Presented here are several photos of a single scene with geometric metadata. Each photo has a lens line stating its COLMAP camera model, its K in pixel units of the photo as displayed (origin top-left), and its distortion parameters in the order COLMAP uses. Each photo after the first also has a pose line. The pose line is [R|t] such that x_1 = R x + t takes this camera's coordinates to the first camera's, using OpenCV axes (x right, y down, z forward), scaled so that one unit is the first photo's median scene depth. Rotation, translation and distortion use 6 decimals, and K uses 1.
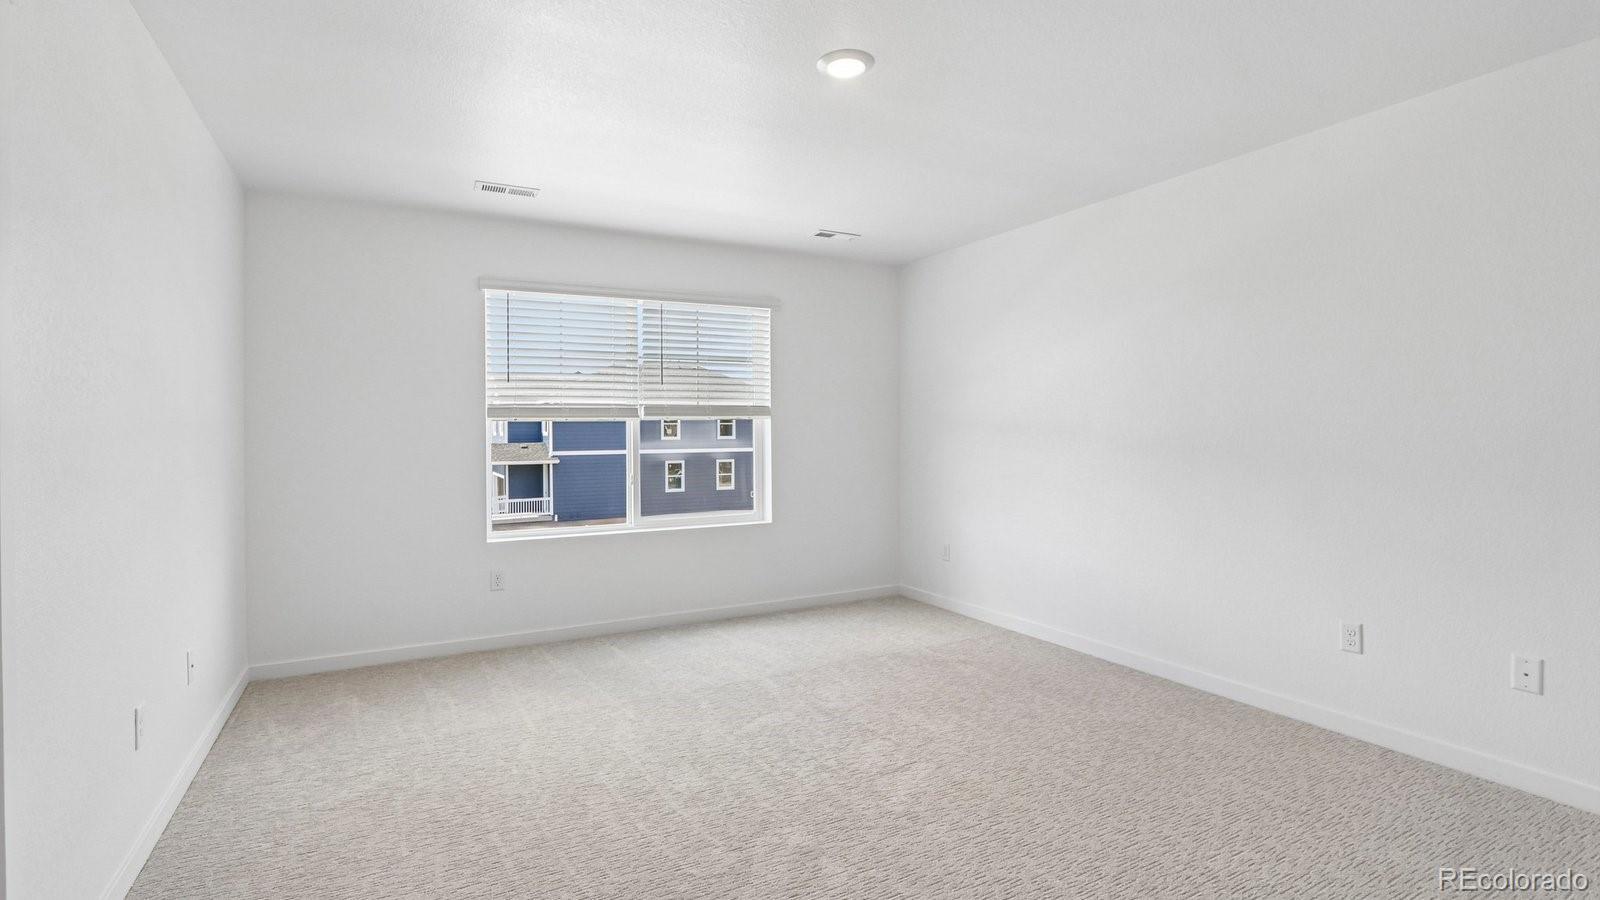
lens RADIAL K [[739.4, 0, 785.9], [0, 739.4, 437.2], [0, 0, 1]] dist [-0.016696, 0.000277]
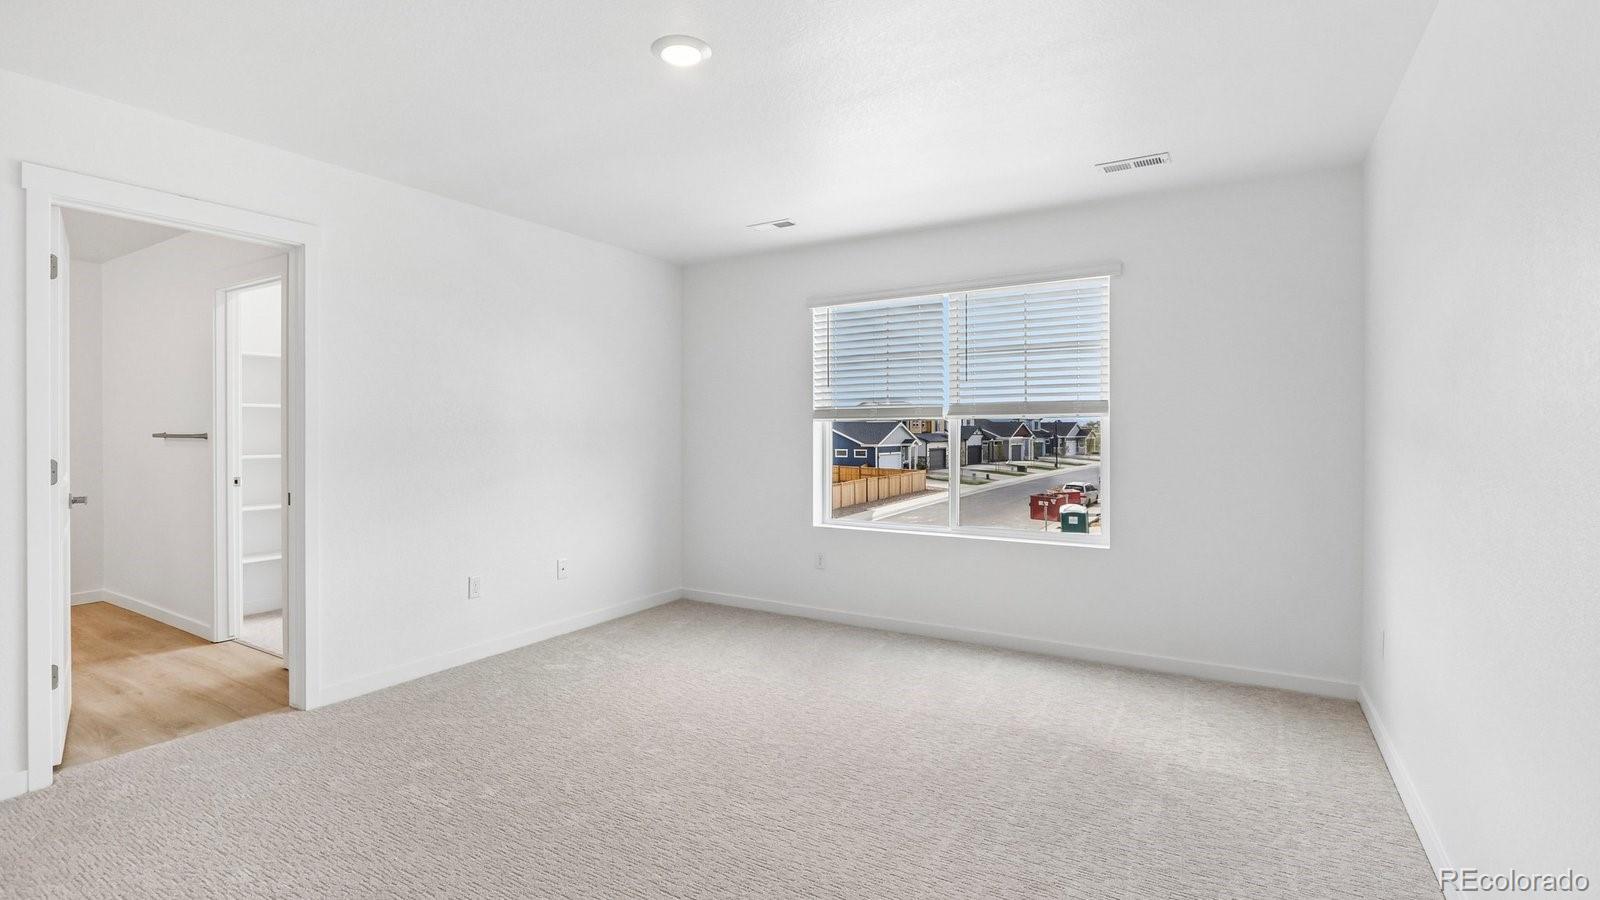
lens RADIAL K [[739.4, 0, 785.9], [0, 739.4, 437.2], [0, 0, 1]] dist [-0.016696, 0.000277]
pose [[0.498214, 0.011652, -0.866976, 0.580446], [-0.011799, 0.999908, 0.006658, -0.004581], [0.866974, 0.006912, 0.498306, 0.378705]]
